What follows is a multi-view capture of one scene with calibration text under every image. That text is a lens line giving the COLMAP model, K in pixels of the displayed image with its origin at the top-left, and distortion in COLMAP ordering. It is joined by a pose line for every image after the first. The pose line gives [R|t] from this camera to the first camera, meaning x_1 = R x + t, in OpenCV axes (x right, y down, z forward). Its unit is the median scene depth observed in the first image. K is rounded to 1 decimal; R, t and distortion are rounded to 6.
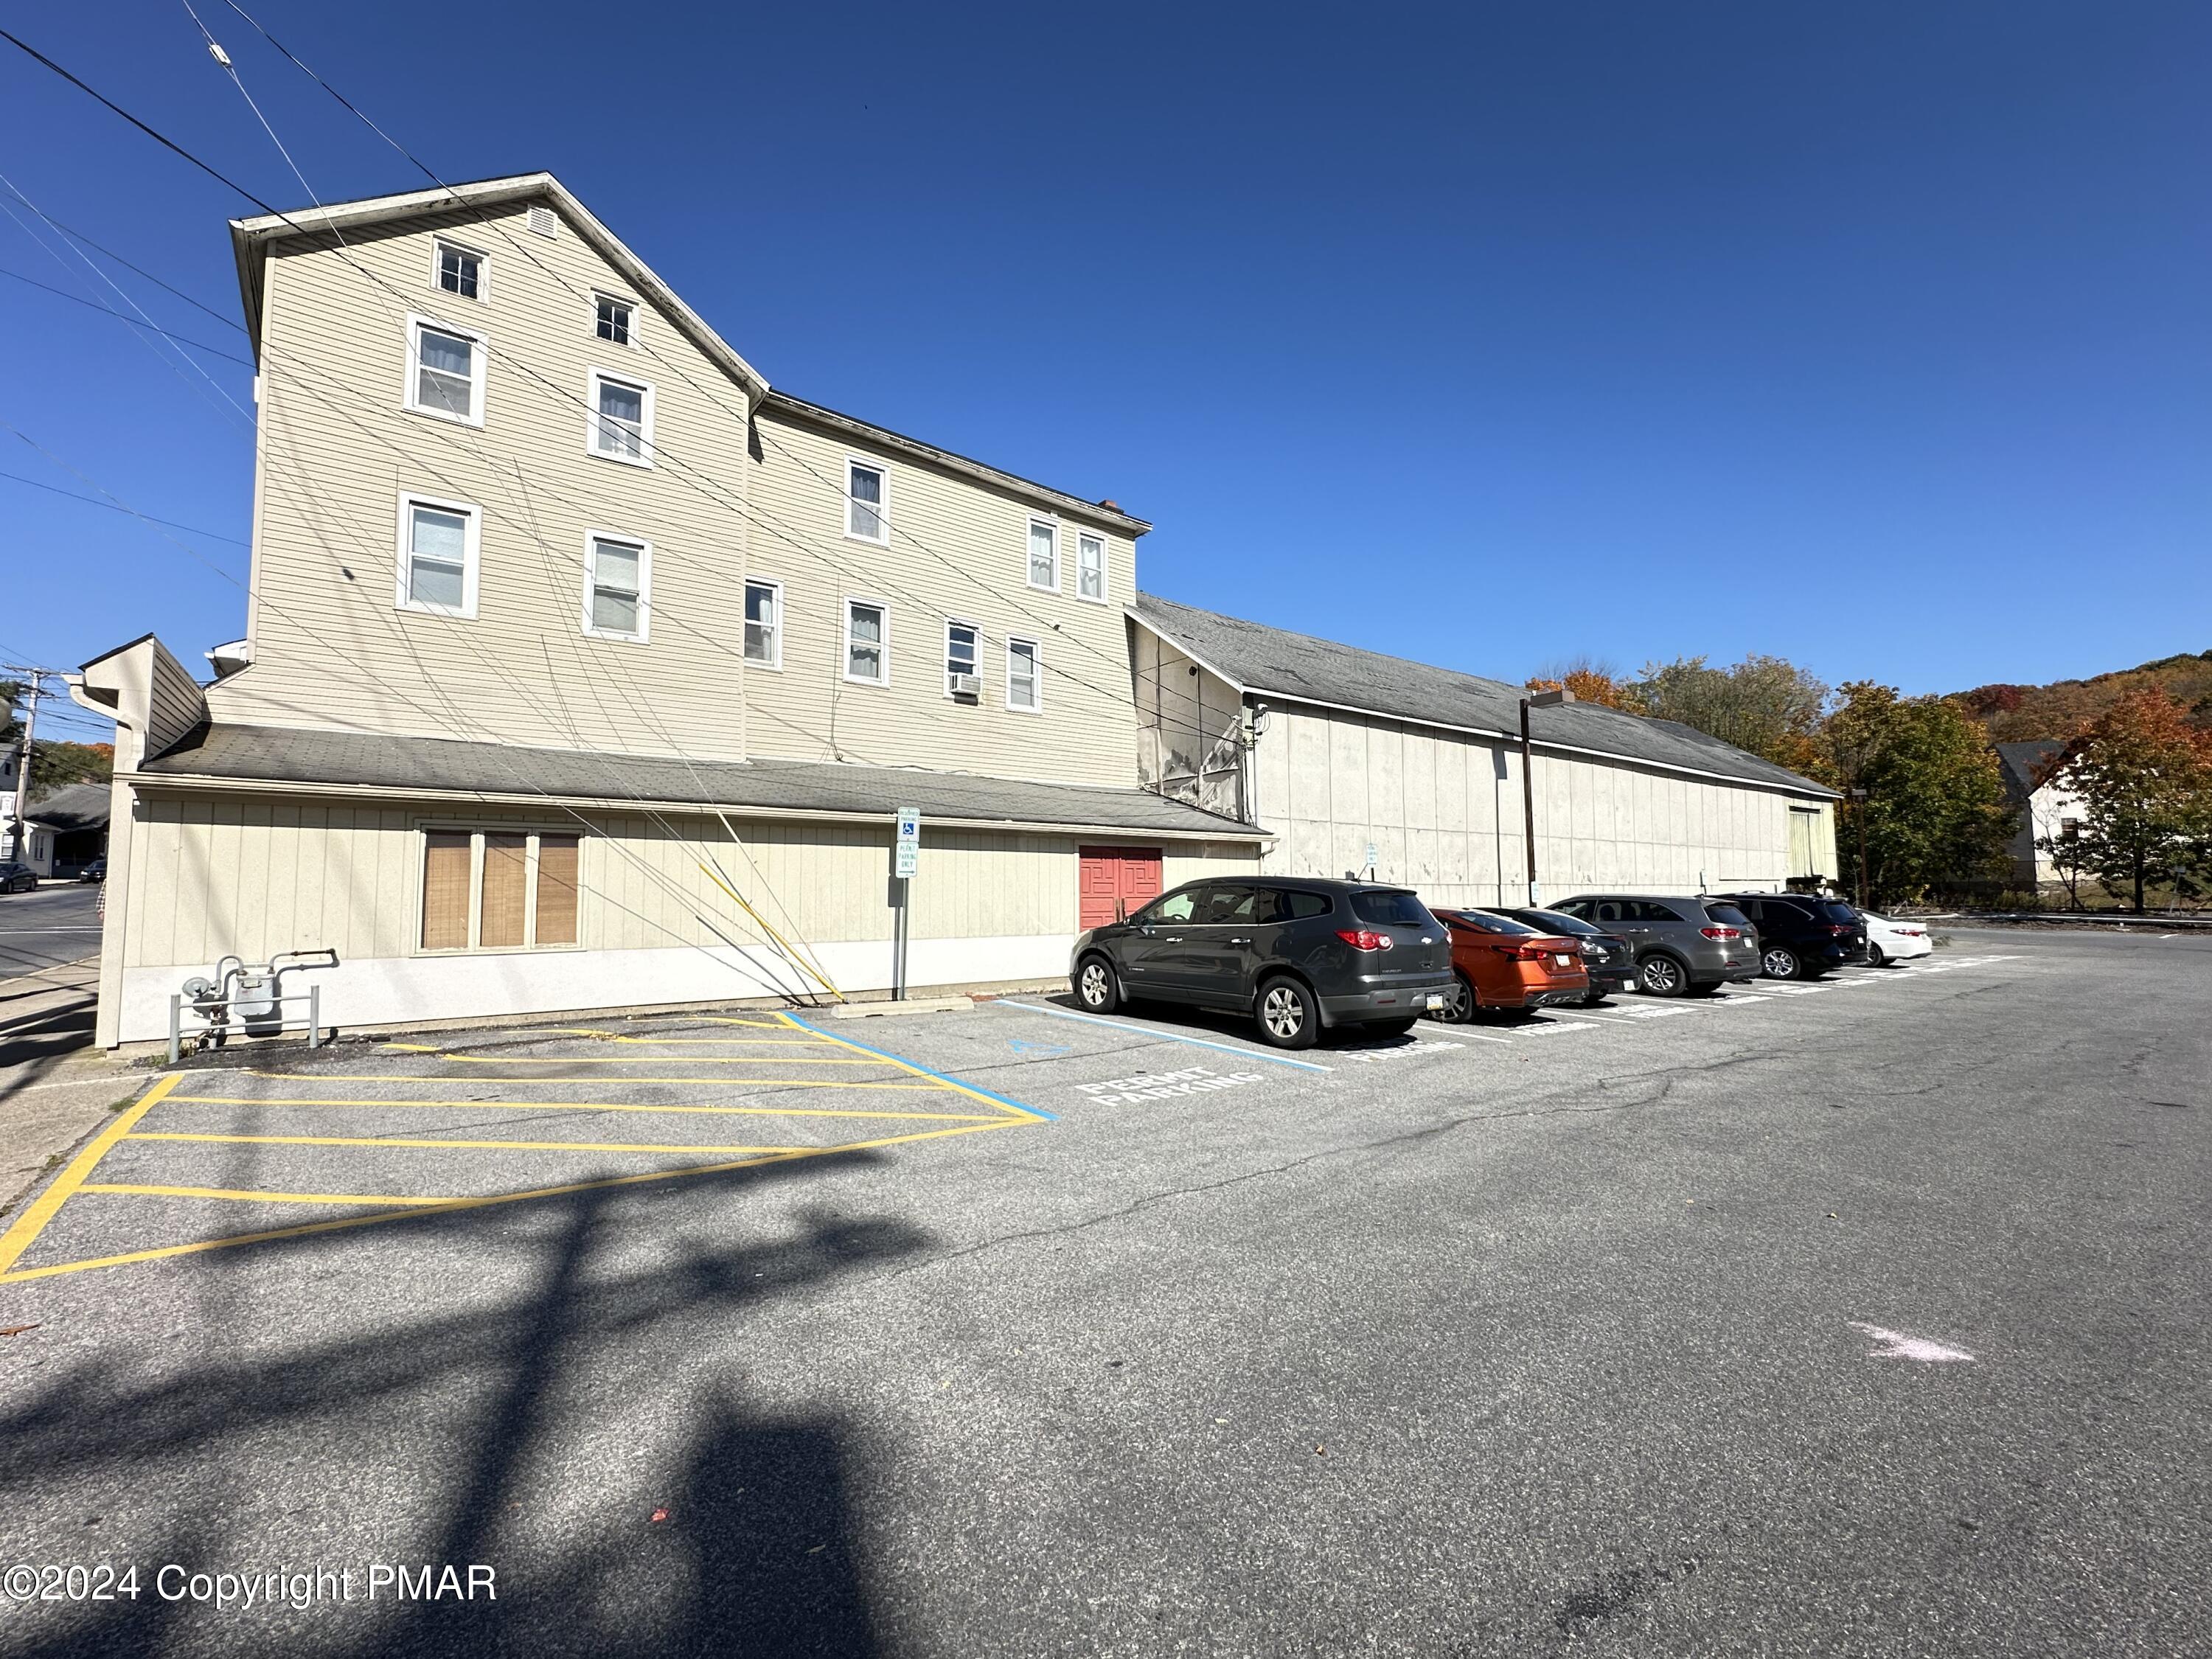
lens RADIAL K [[980.5, 0, 1093.4], [0, 980.5, 834.9], [0, 0, 1]] dist [-0.003906, 0.000251]
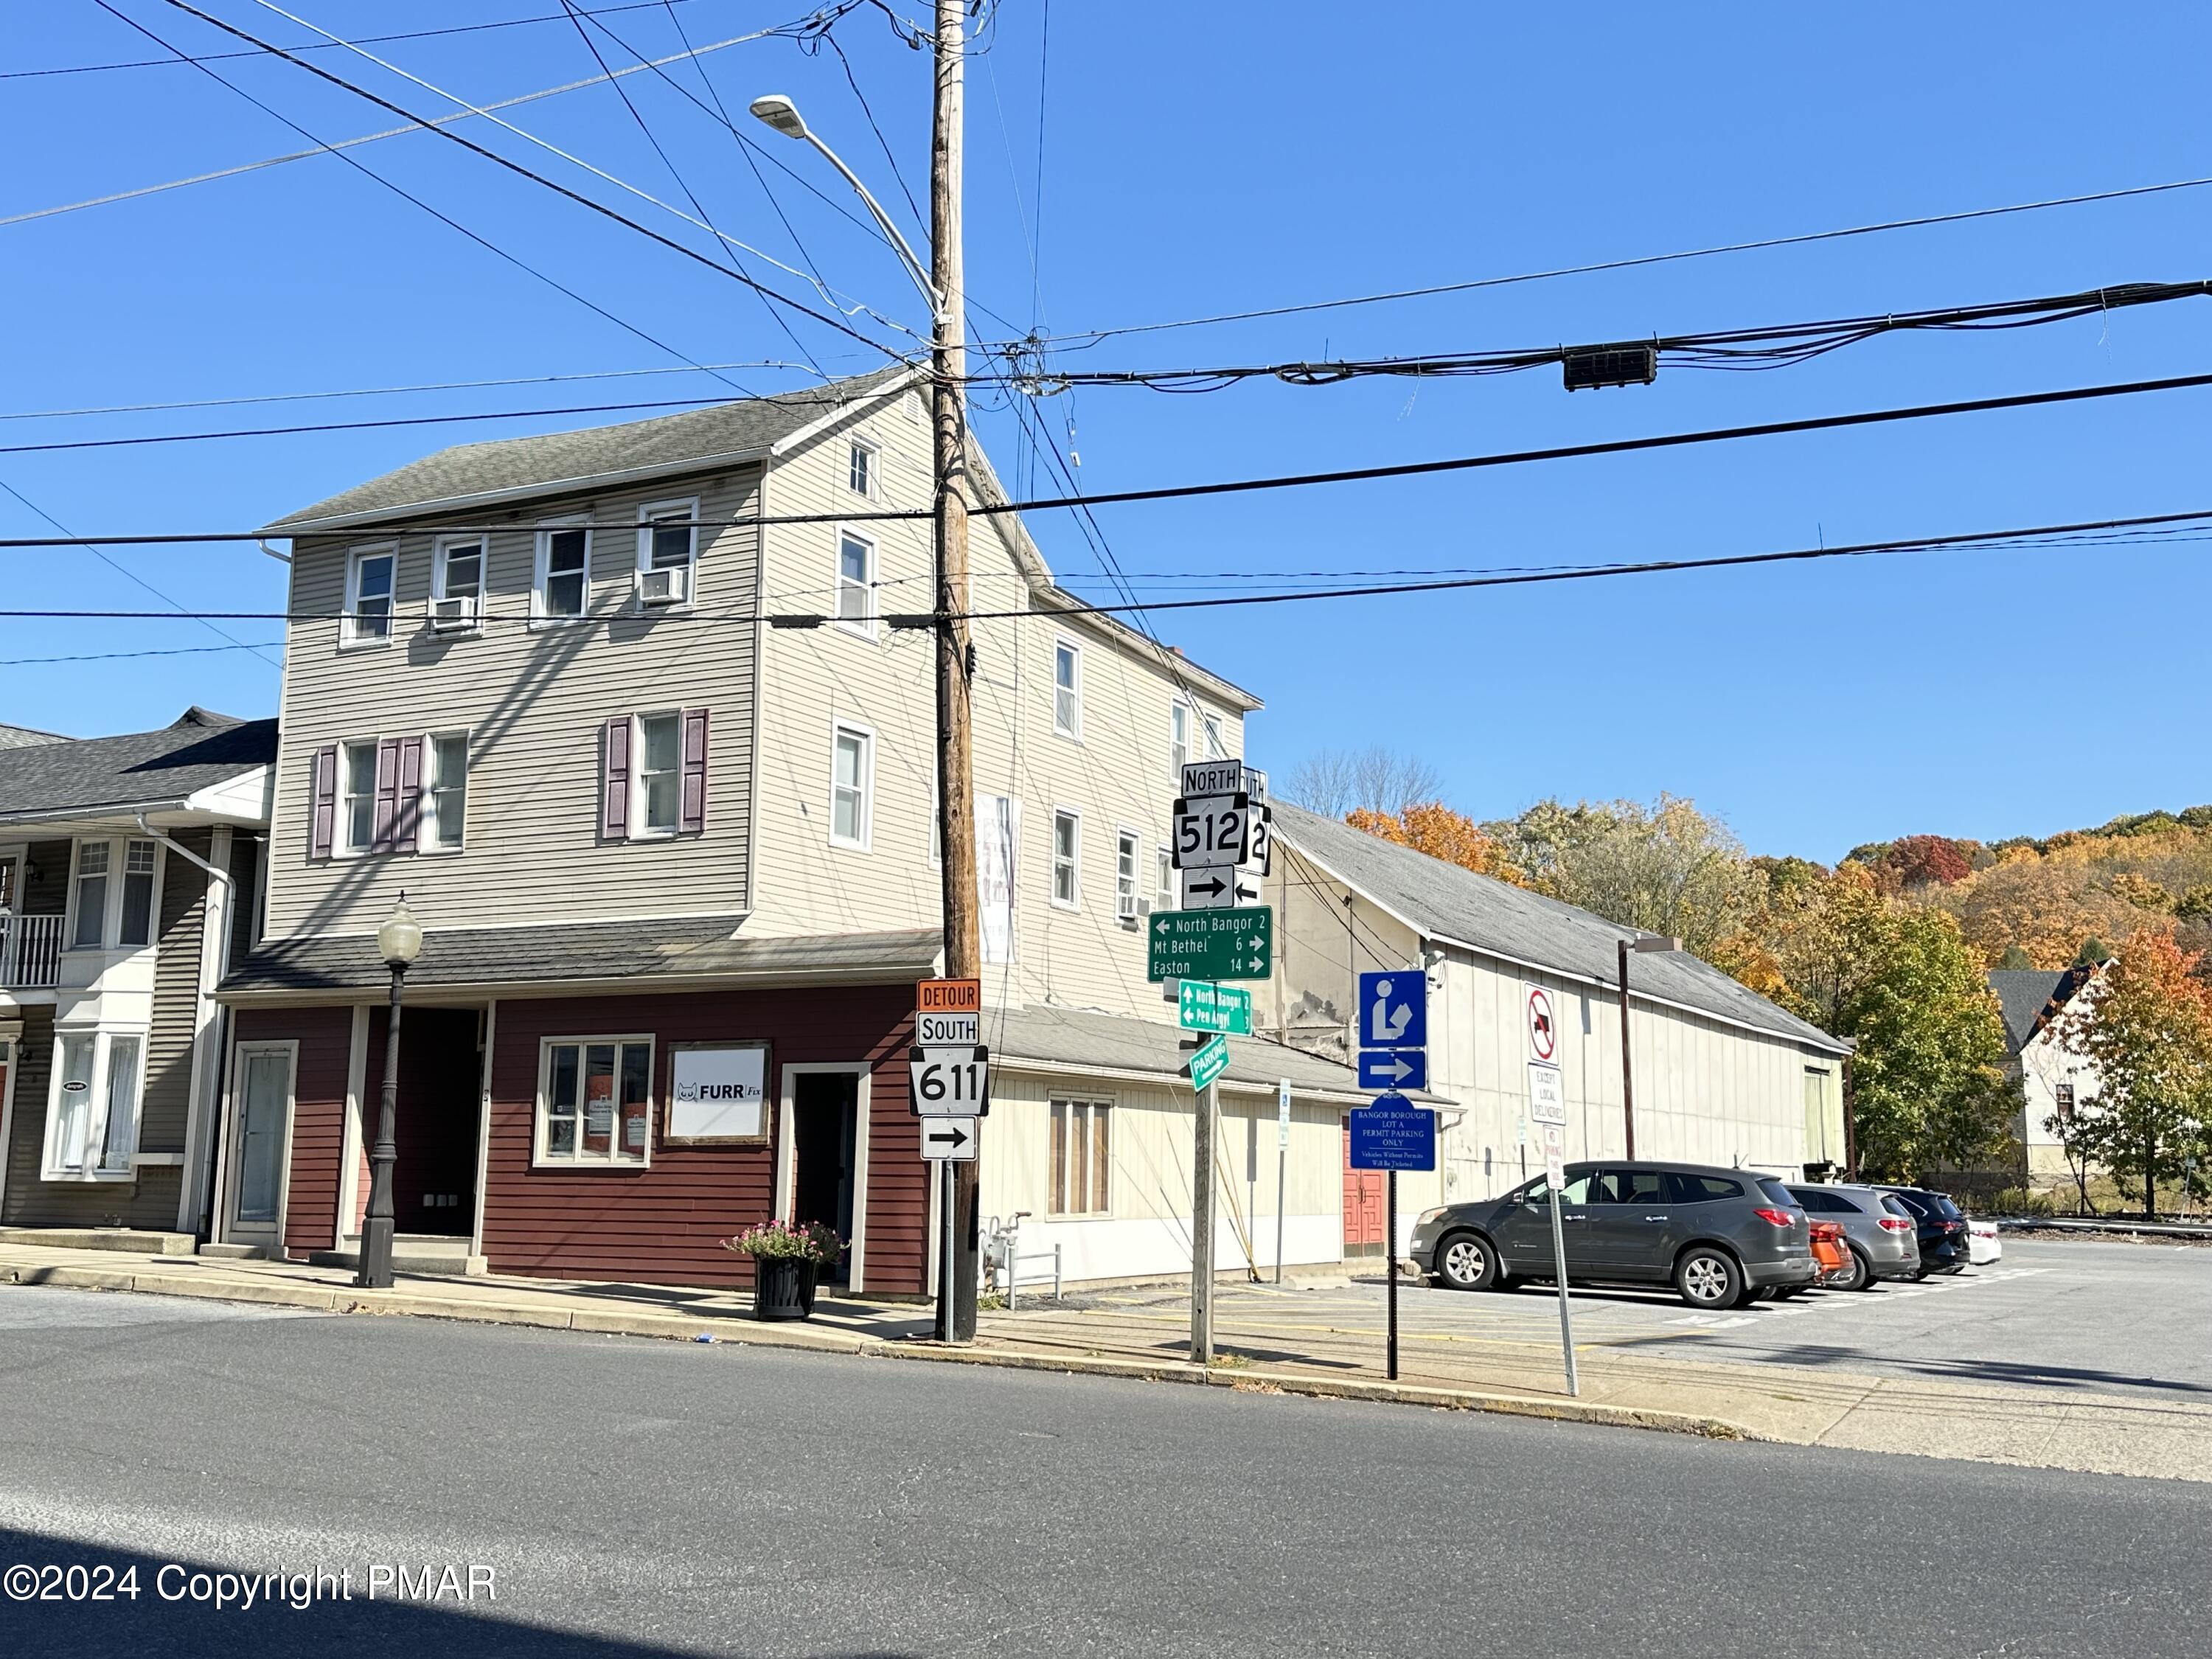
lens RADIAL K [[2277.4, 0, 1114.2], [0, 2277.4, 825.0], [0, 0, 1]] dist [0.230452, -0.547497]
pose [[0.909618, 0.077664, 0.408121, -0.748994], [-0.041909, 0.994514, -0.095846, -0.030759], [-0.413326, 0.070079, 0.907882, -0.590210]]
